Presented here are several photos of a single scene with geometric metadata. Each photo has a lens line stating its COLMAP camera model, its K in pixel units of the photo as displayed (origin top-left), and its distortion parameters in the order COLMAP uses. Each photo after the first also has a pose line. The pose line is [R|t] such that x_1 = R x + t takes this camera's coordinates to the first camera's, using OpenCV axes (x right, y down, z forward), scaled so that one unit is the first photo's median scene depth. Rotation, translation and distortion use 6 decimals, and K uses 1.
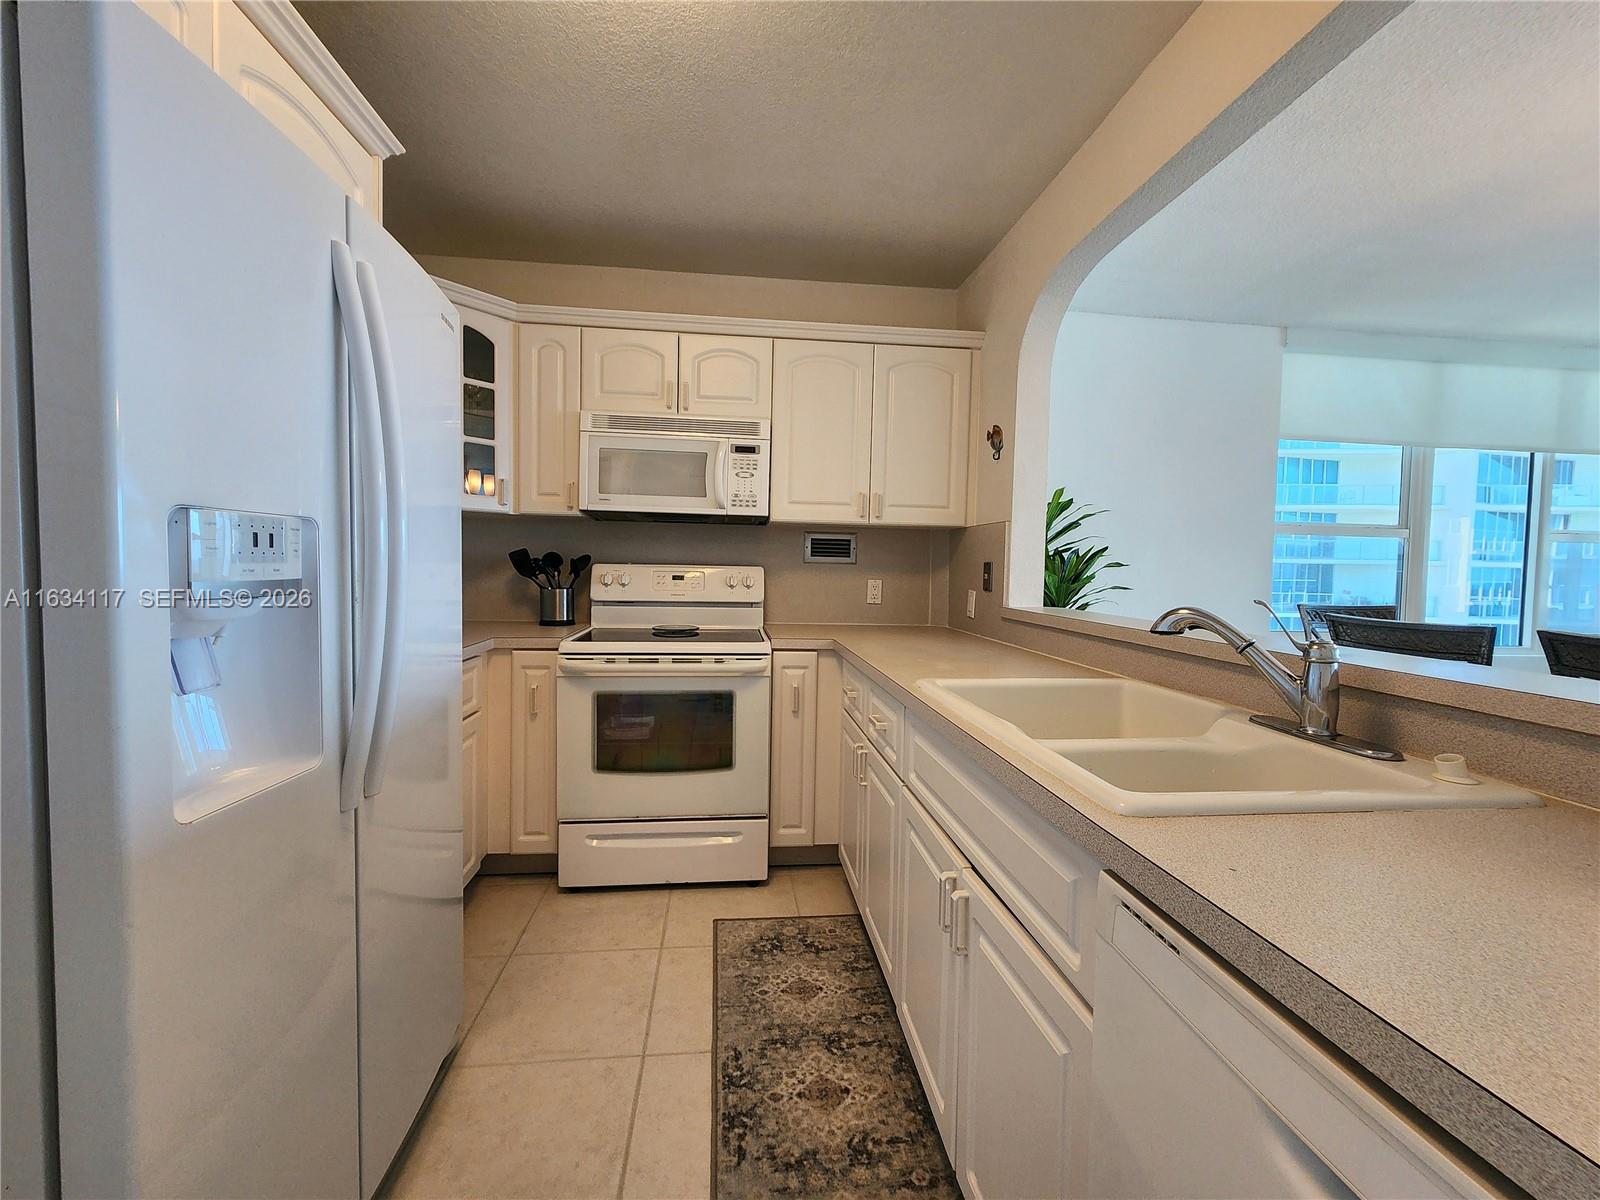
lens RADIAL K [[657.9, 0, 793.8], [0, 657.9, 593.9], [0, 0, 1]] dist [-0.001999, 0.000363]
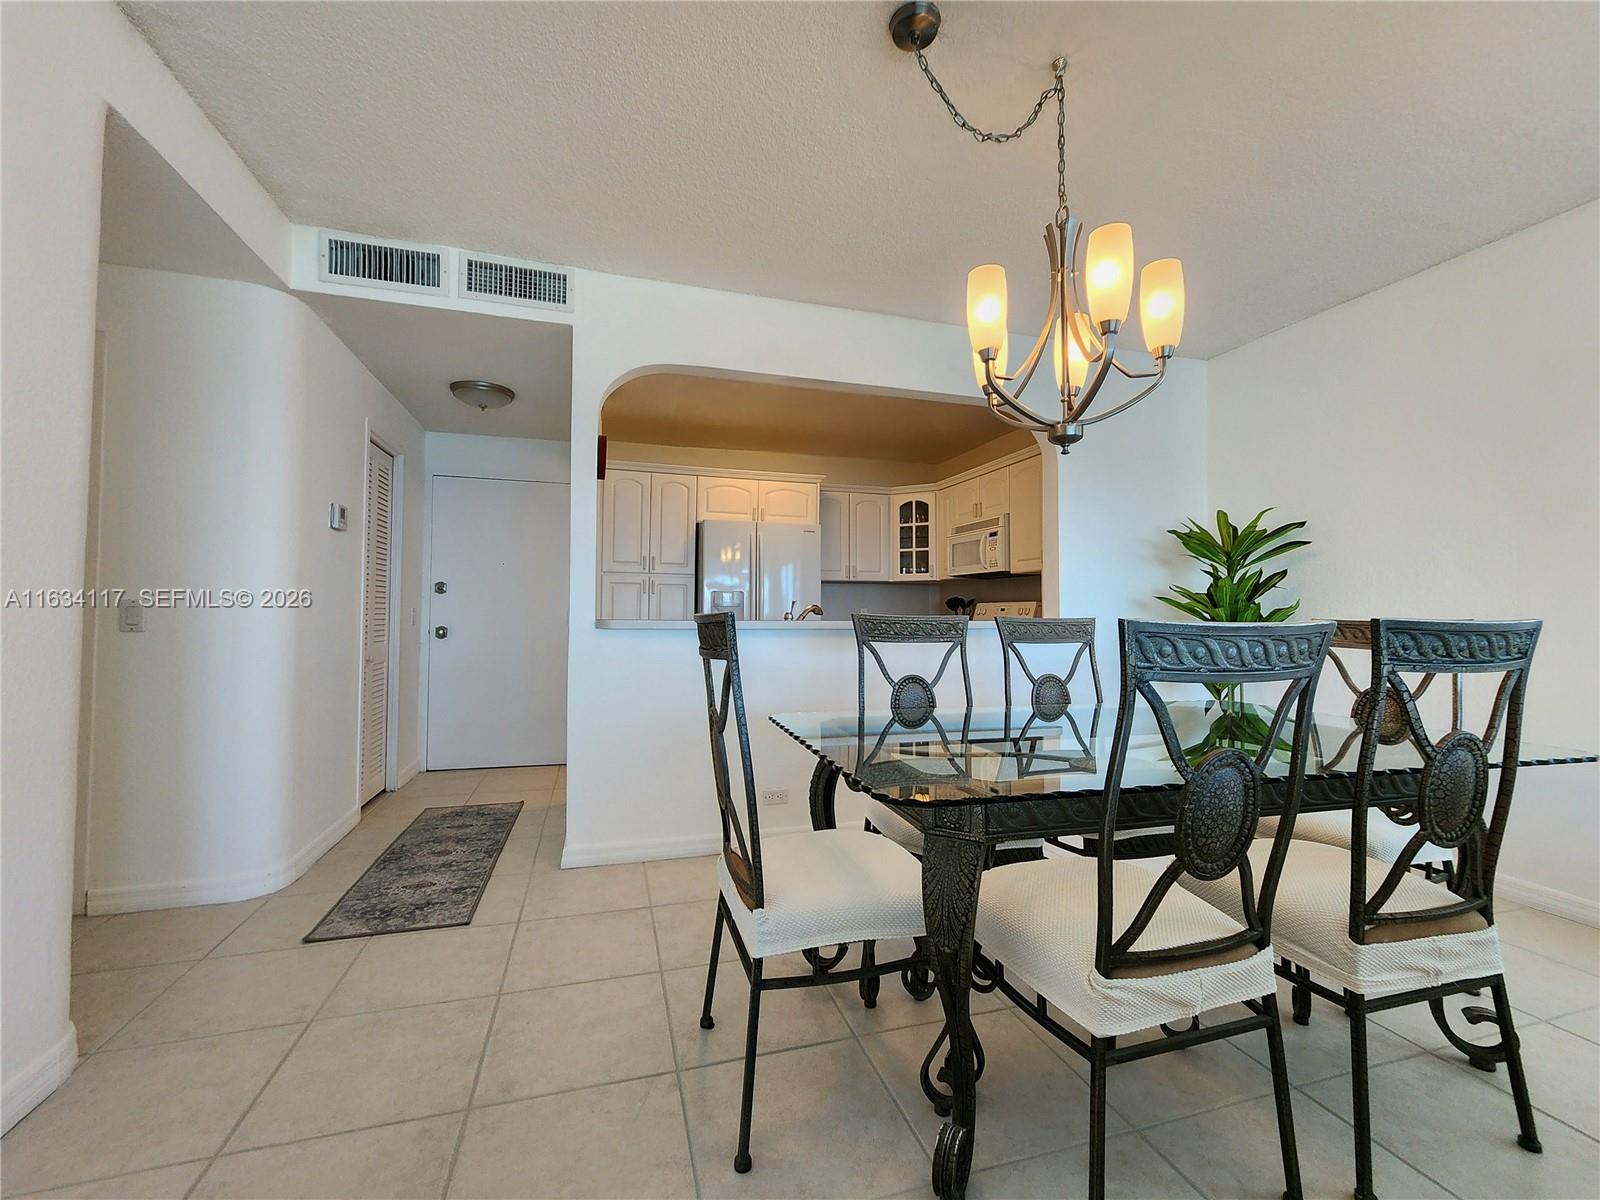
lens RADIAL K [[657.9, 0, 796.9], [0, 657.9, 600.6], [0, 0, 1]] dist [-0.001999, 0.000363]
pose [[0.178292, -0.039525, -0.983184, 1.534242], [-0.044905, 0.997825, -0.048257, 0.063454], [0.982953, 0.052754, 0.176129, 0.187816]]
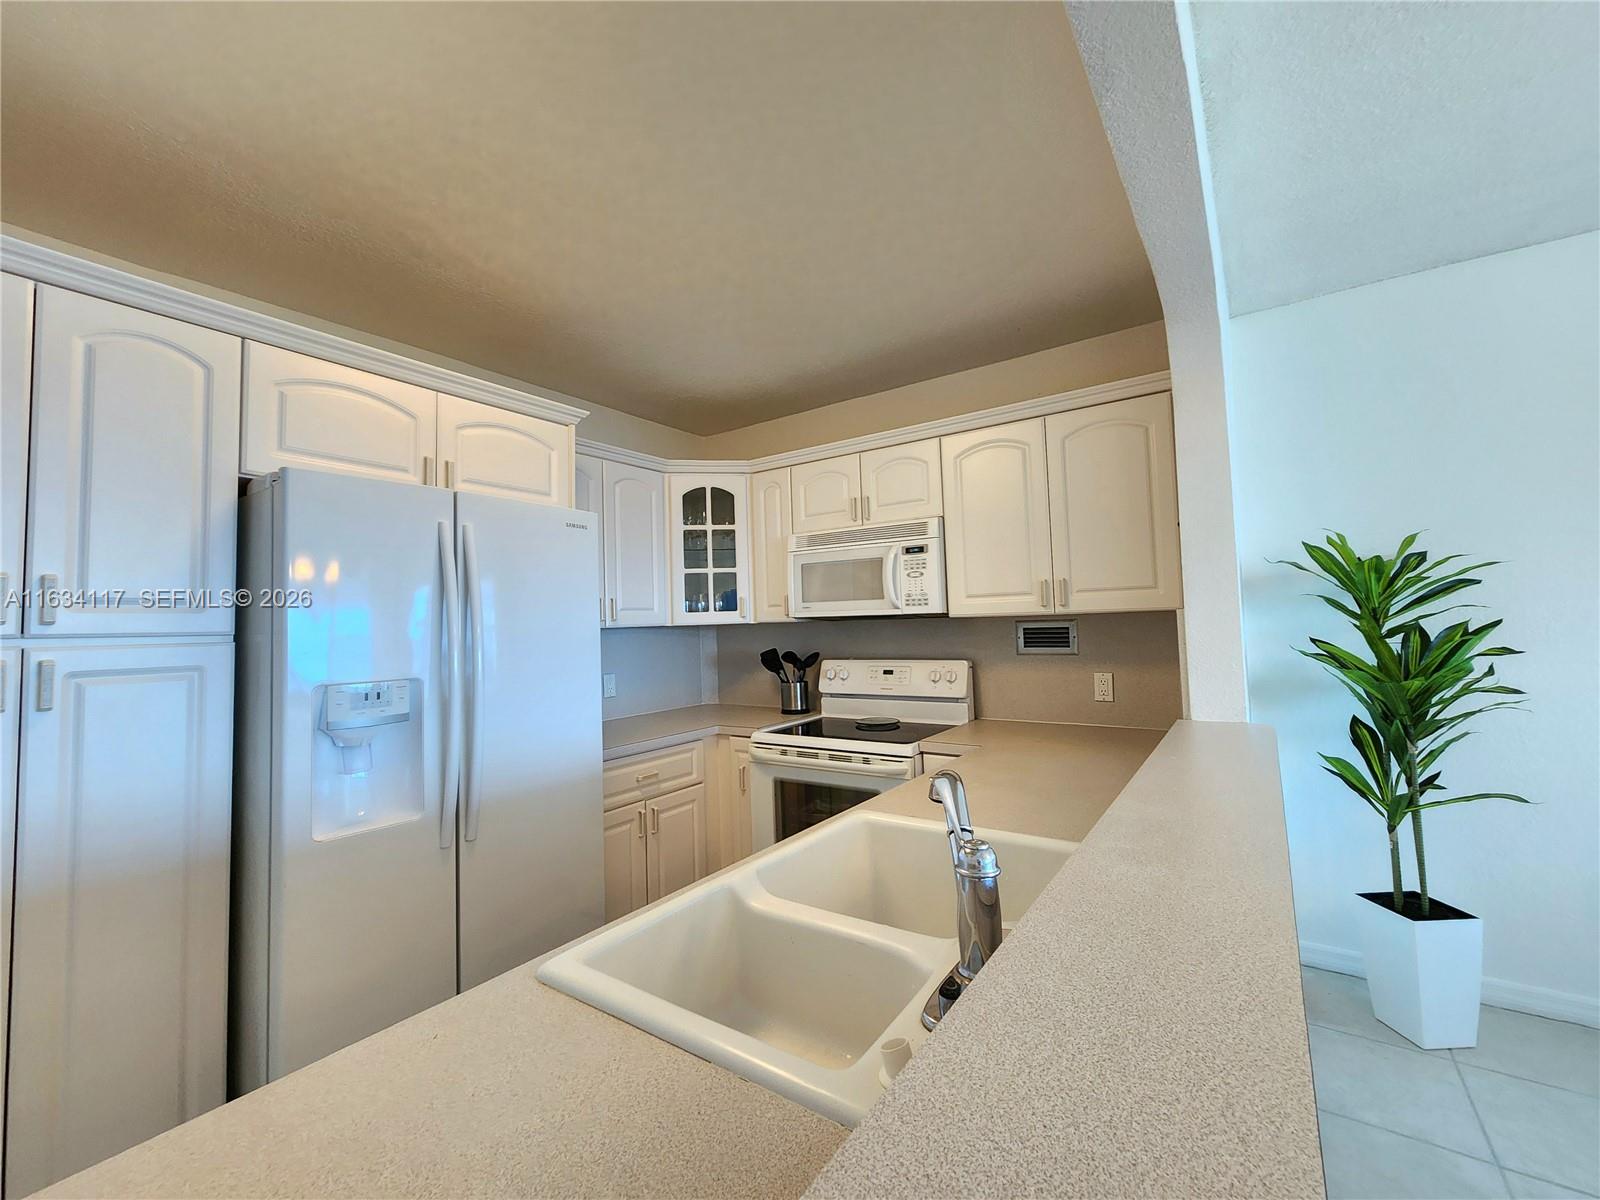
lens RADIAL K [[657.9, 0, 799.2], [0, 657.9, 598.1], [0, 0, 1]] dist [-0.001999, 0.000363]
pose [[0.748535, -0.070320, -0.659357, 0.458303], [0.016623, 0.996039, -0.087355, -0.058038], [0.662887, 0.054428, 0.746738, 0.119557]]
